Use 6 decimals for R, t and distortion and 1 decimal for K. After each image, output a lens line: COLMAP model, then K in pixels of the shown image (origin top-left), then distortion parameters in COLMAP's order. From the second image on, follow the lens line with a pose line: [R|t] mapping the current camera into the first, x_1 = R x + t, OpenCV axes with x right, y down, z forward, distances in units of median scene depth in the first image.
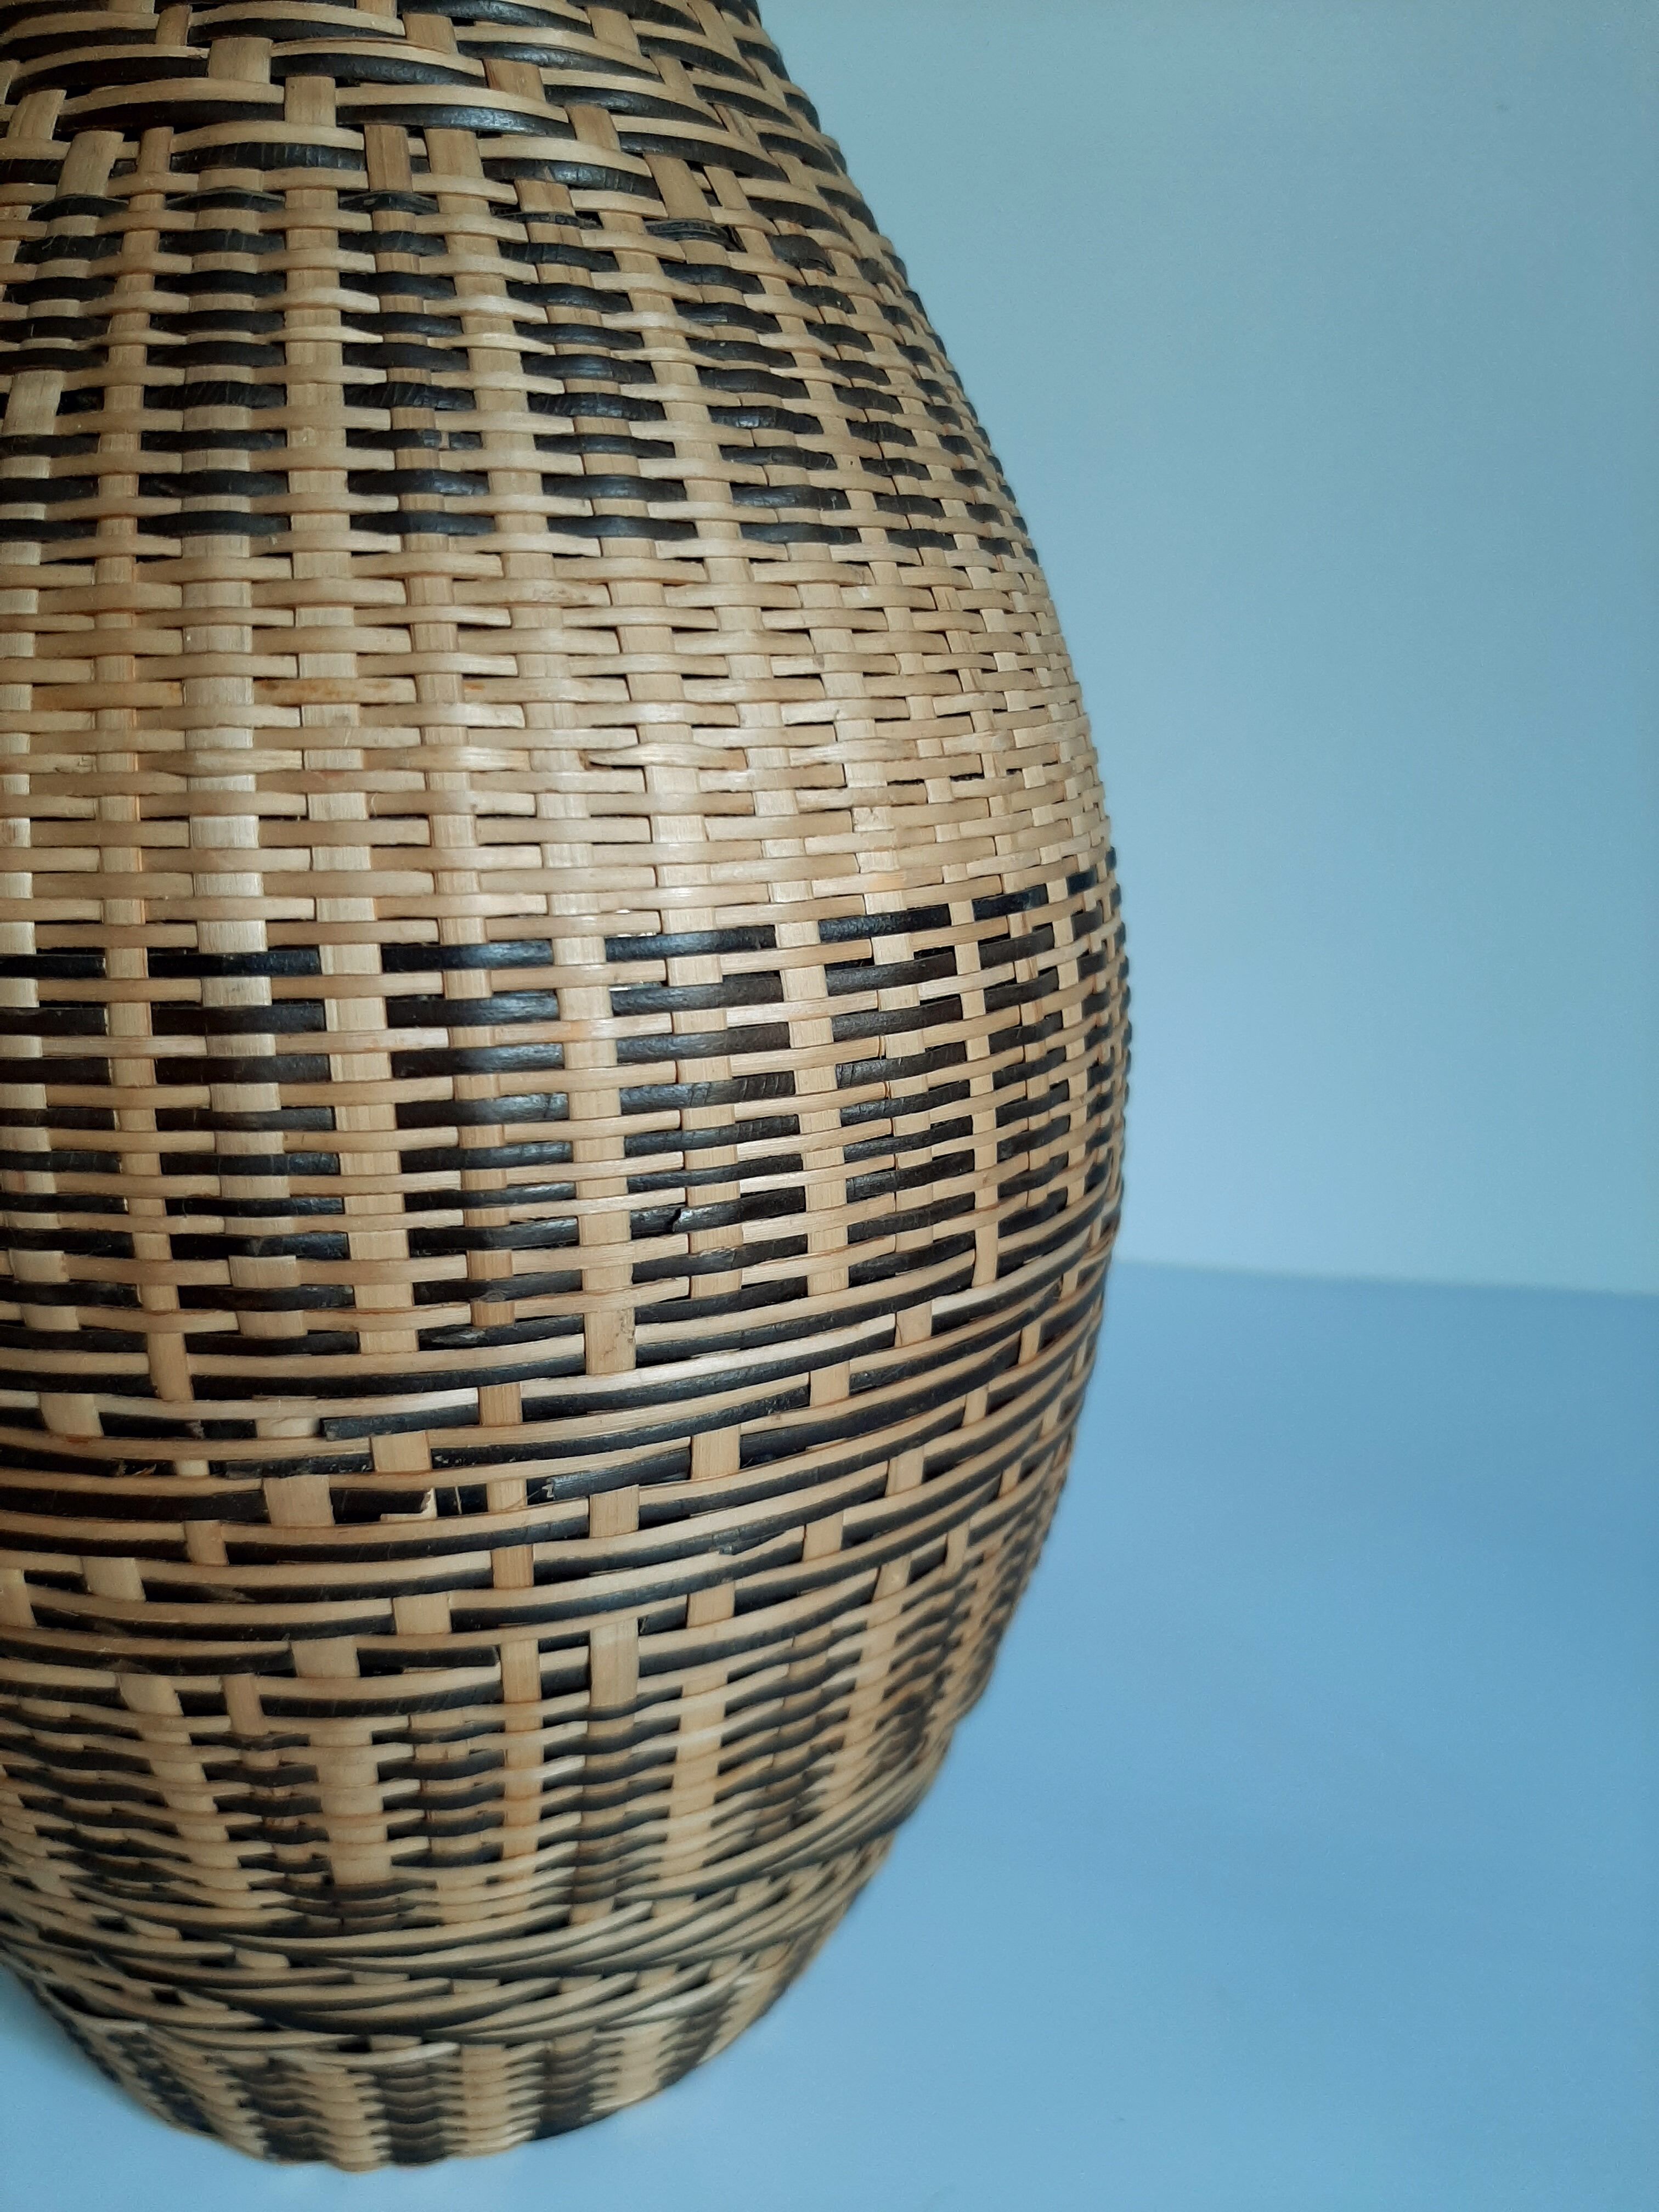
lens RADIAL K [[1698.3, 0, 829.7], [0, 1698.3, 1062.0], [0, 0, 1]] dist [0.072215, -0.144366]
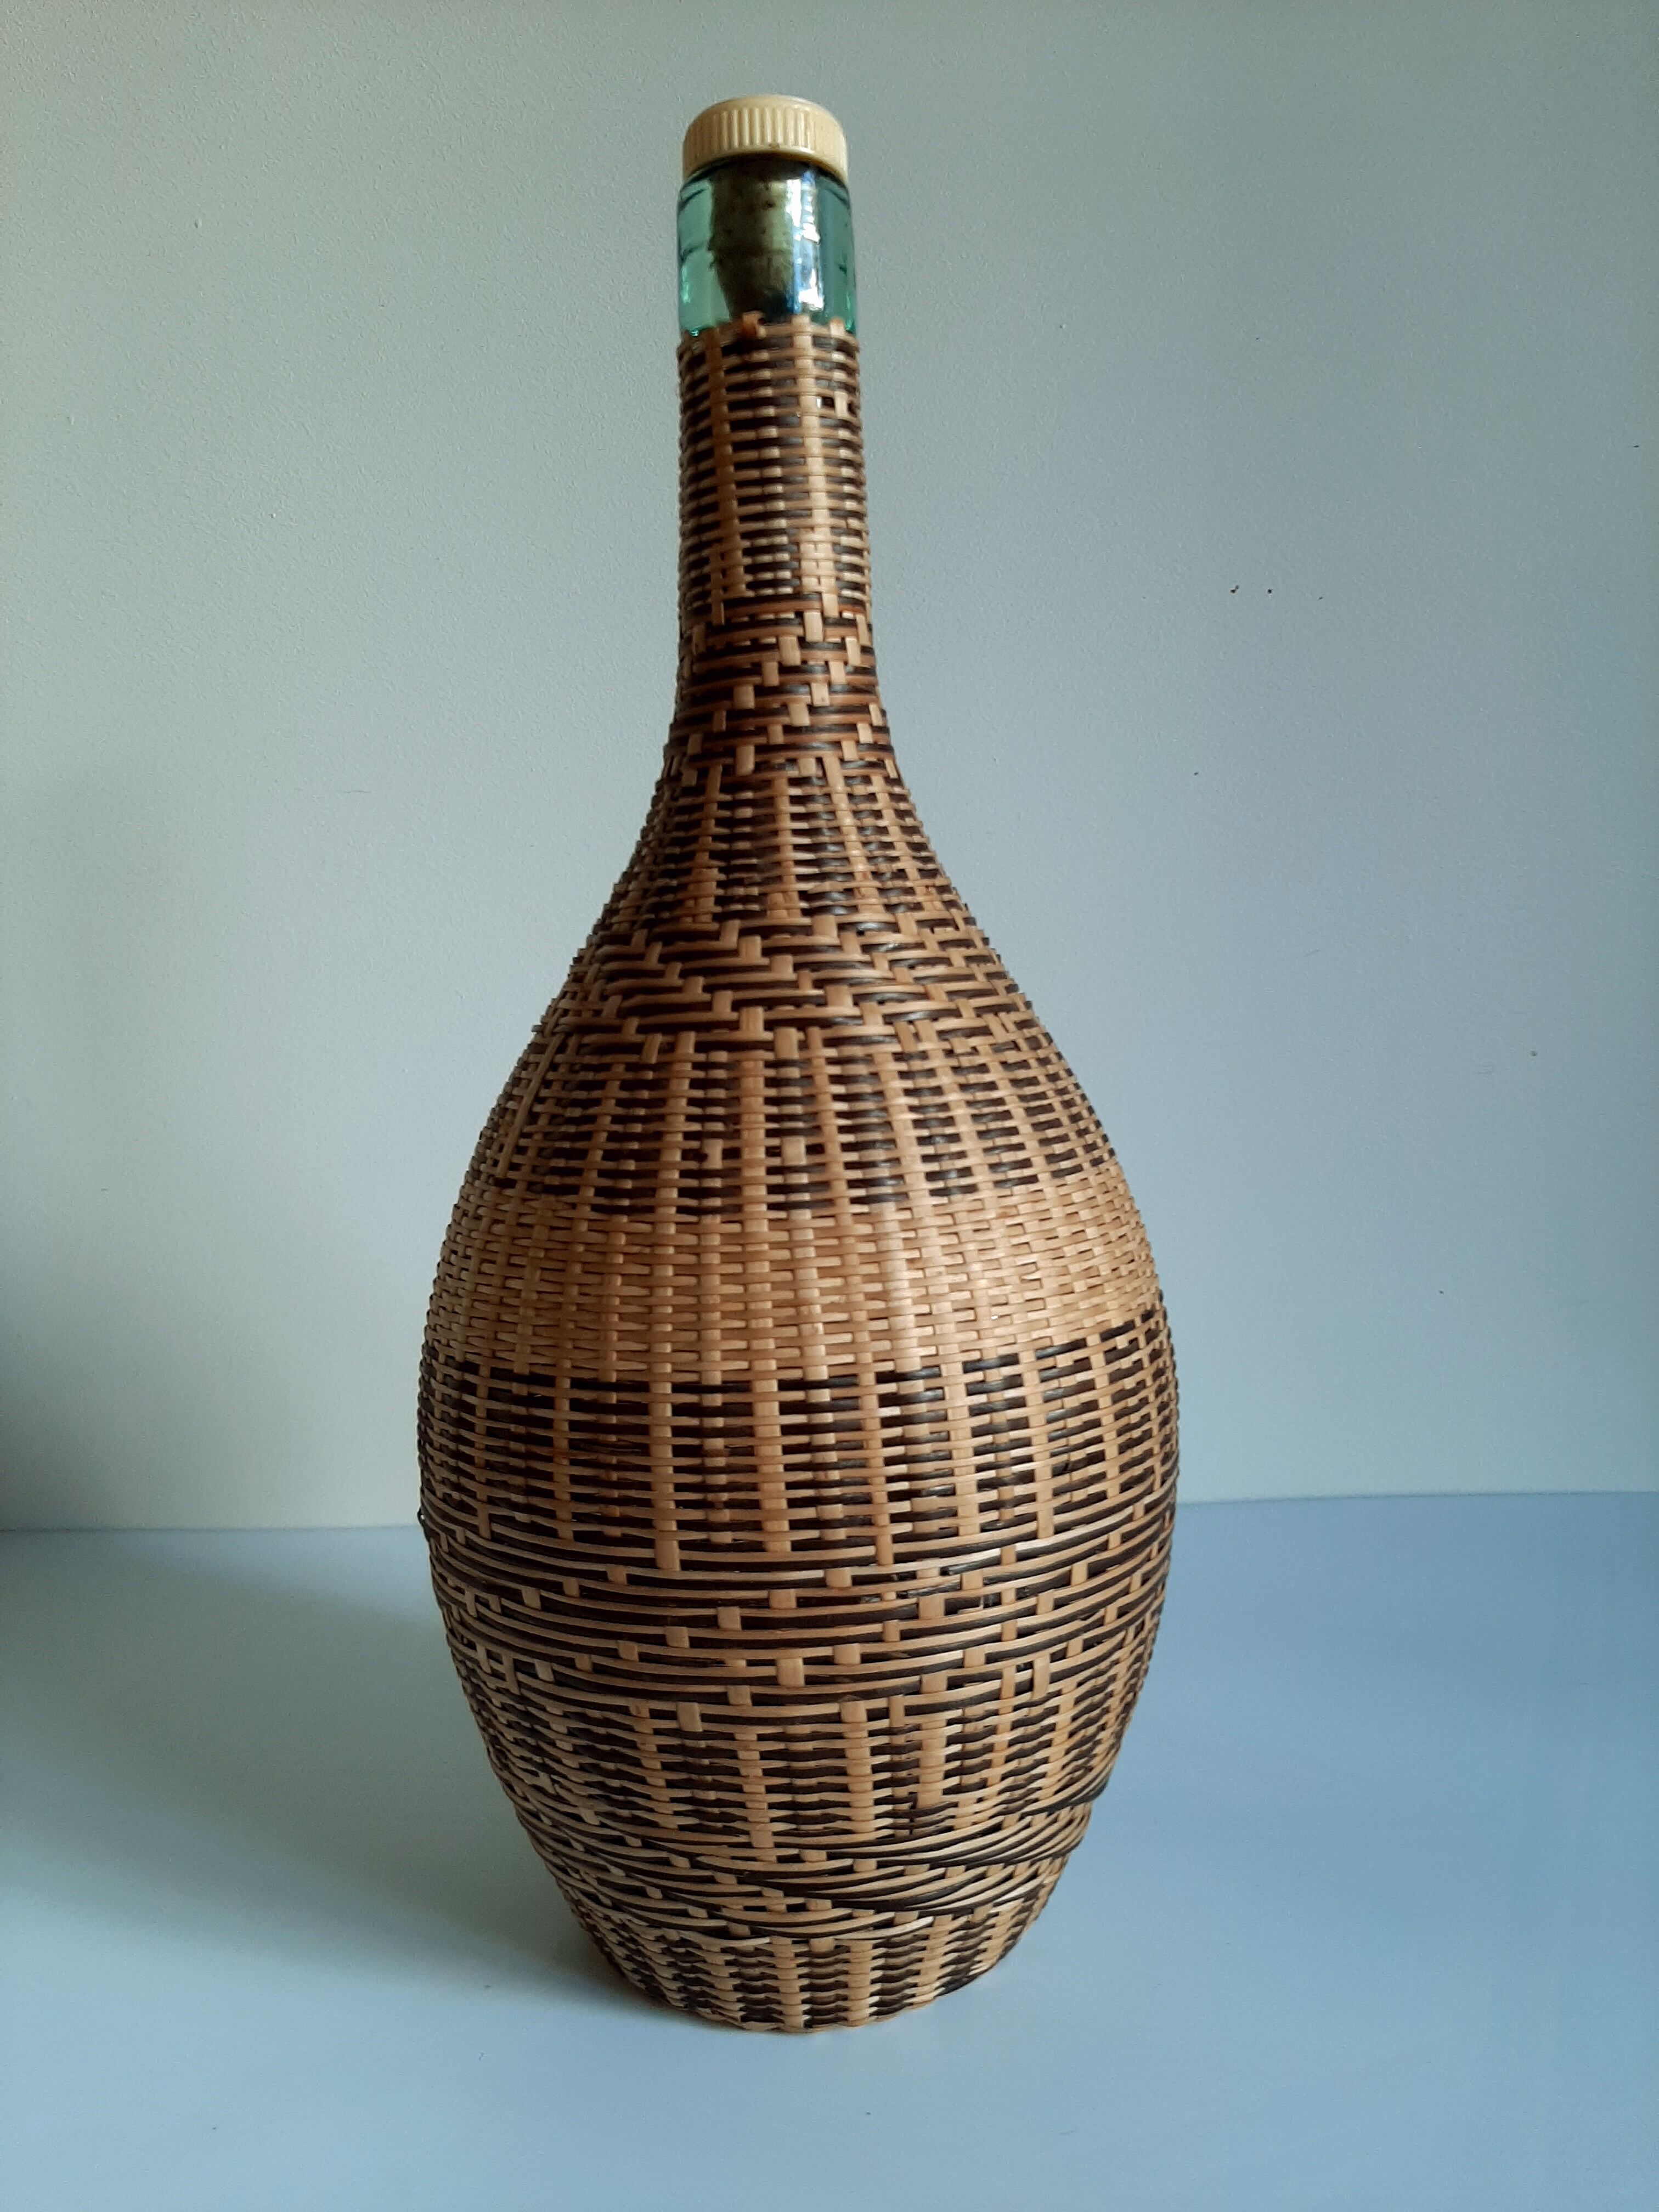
lens RADIAL K [[1709.7, 0, 829.5], [0, 1709.7, 1106.0], [0, 0, 1]] dist [0.171310, -0.425655]
pose [[0.972773, -0.055042, 0.225130, -0.915577], [0.088536, 0.985971, -0.141499, -0.092379], [-0.214183, 0.157579, 0.963999, -1.316193]]
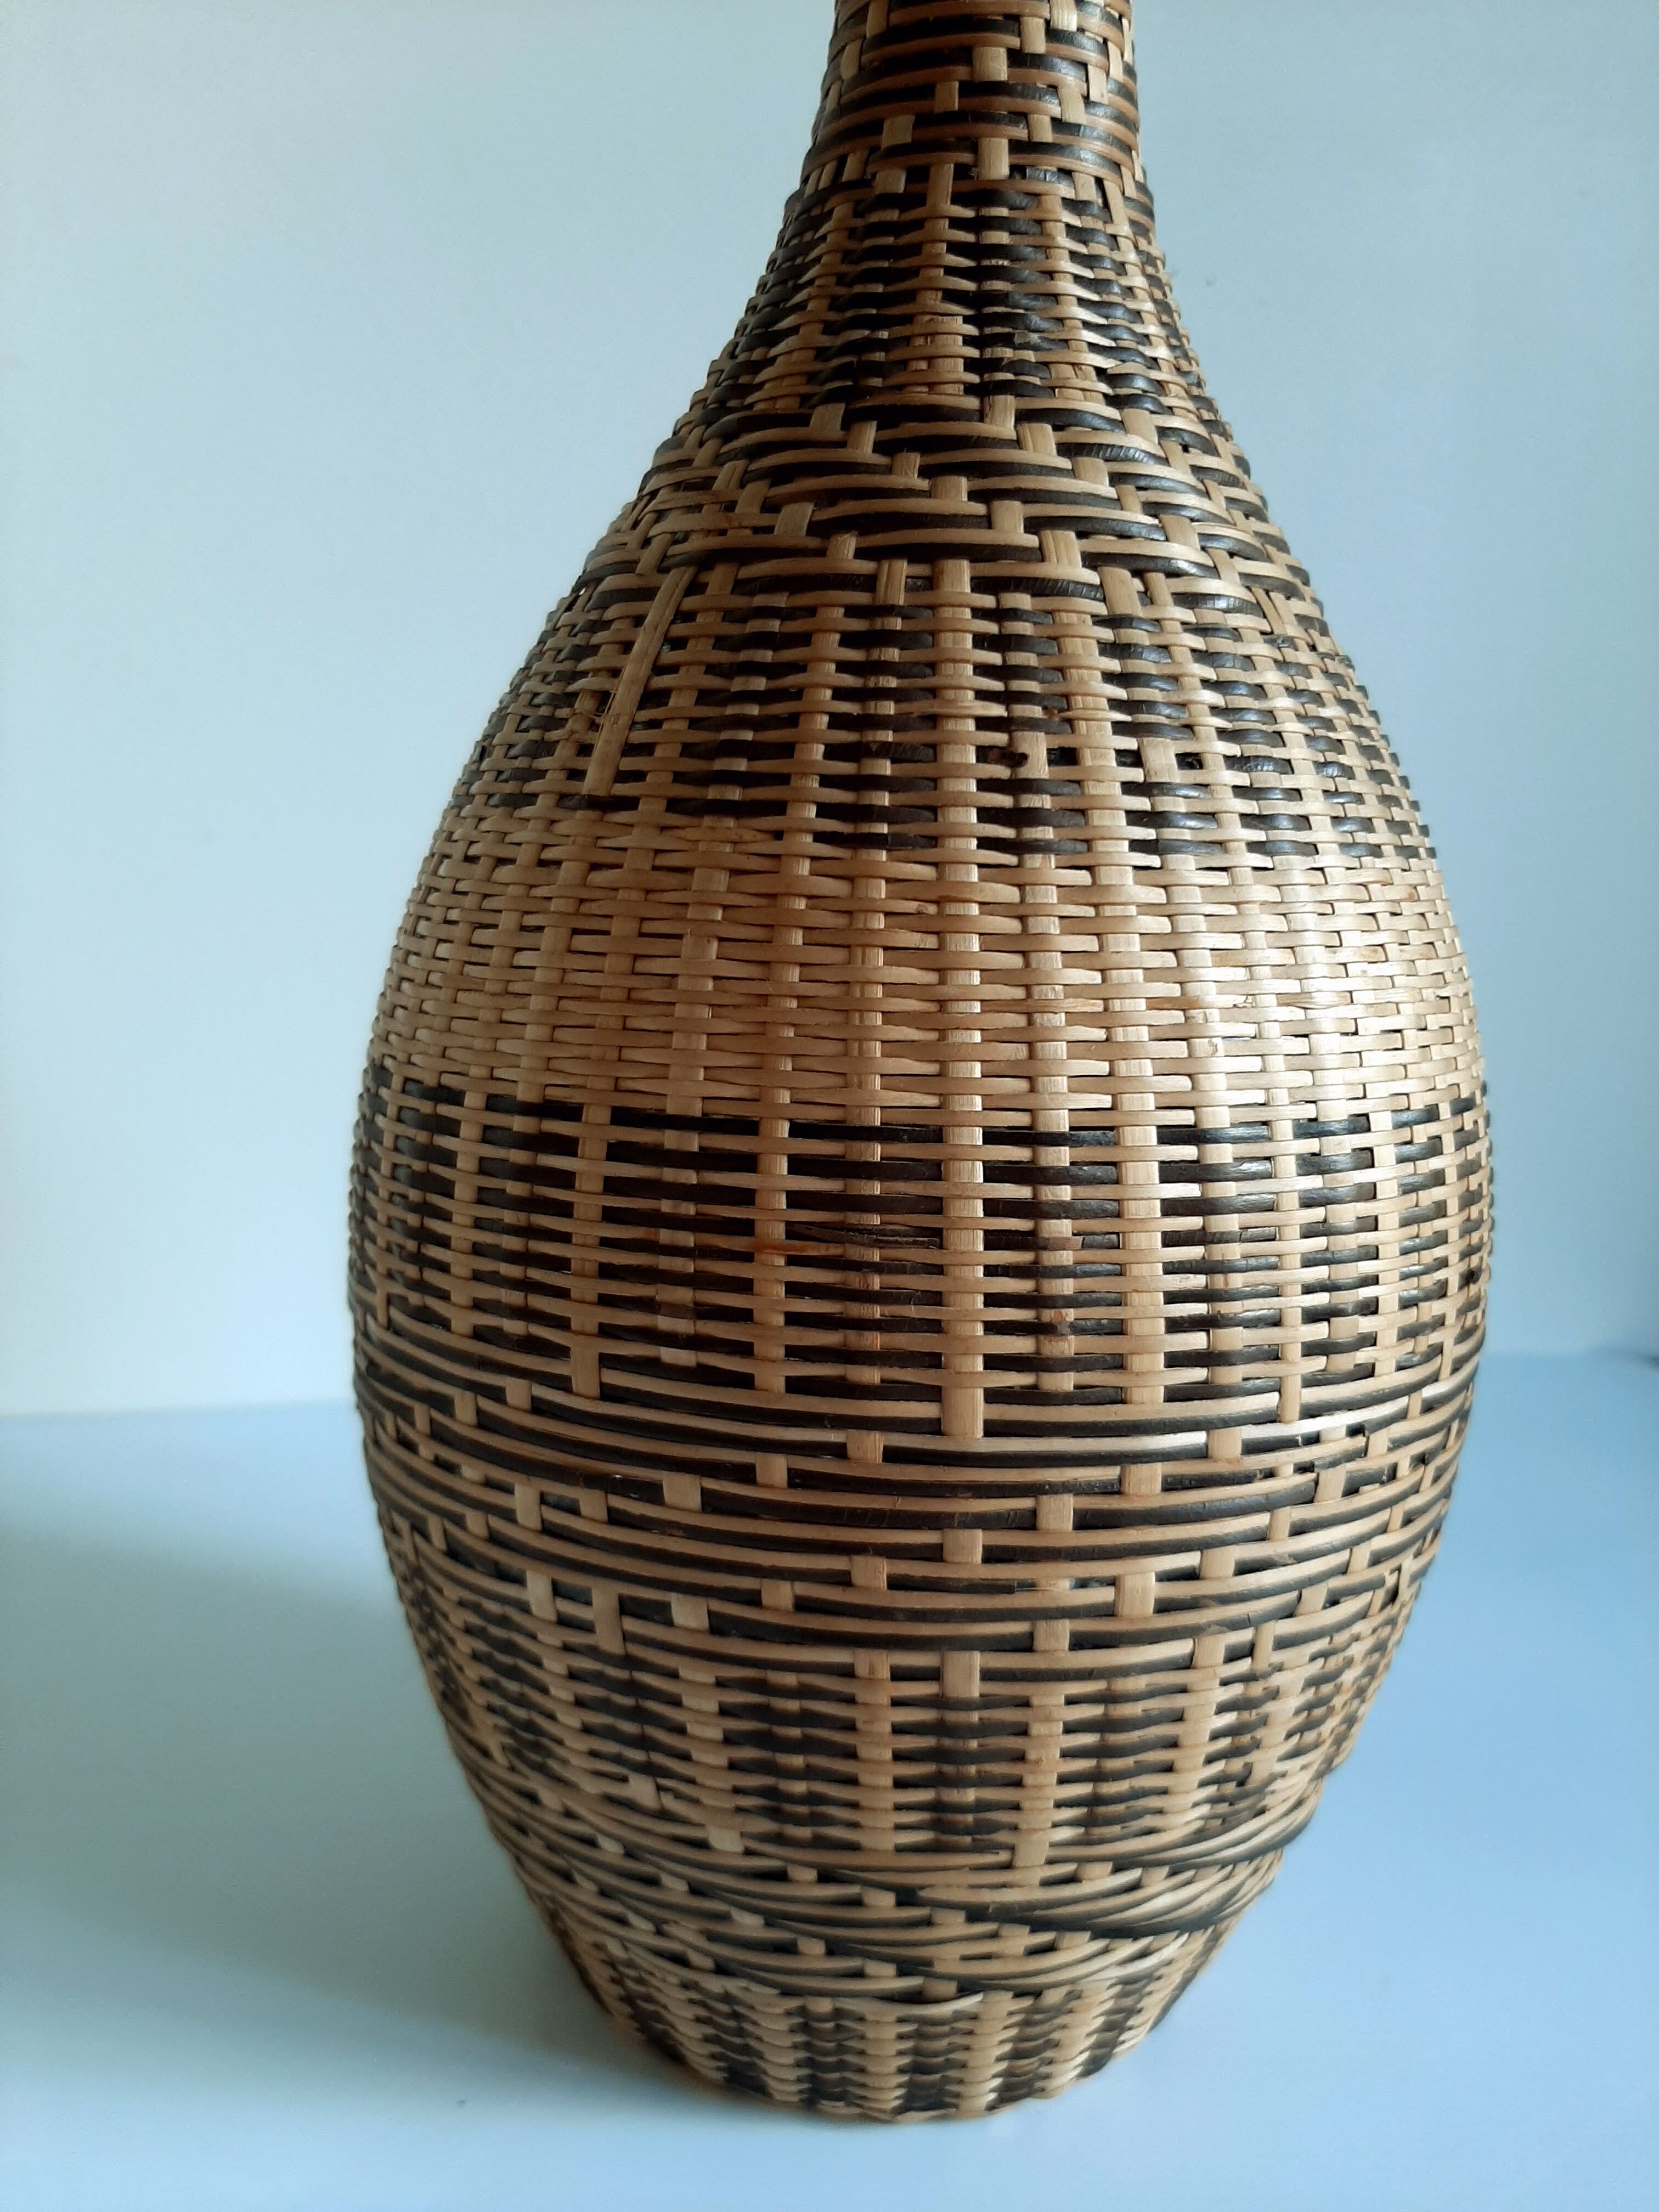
lens RADIAL K [[1709.7, 0, 829.5], [0, 1709.7, 1106.0], [0, 0, 1]] dist [0.171310, -0.425655]
pose [[0.862033, -0.038474, 0.505389, -1.410816], [0.080039, 0.994937, -0.060779, -0.016404], [-0.500492, 0.092844, 0.860748, -0.116598]]
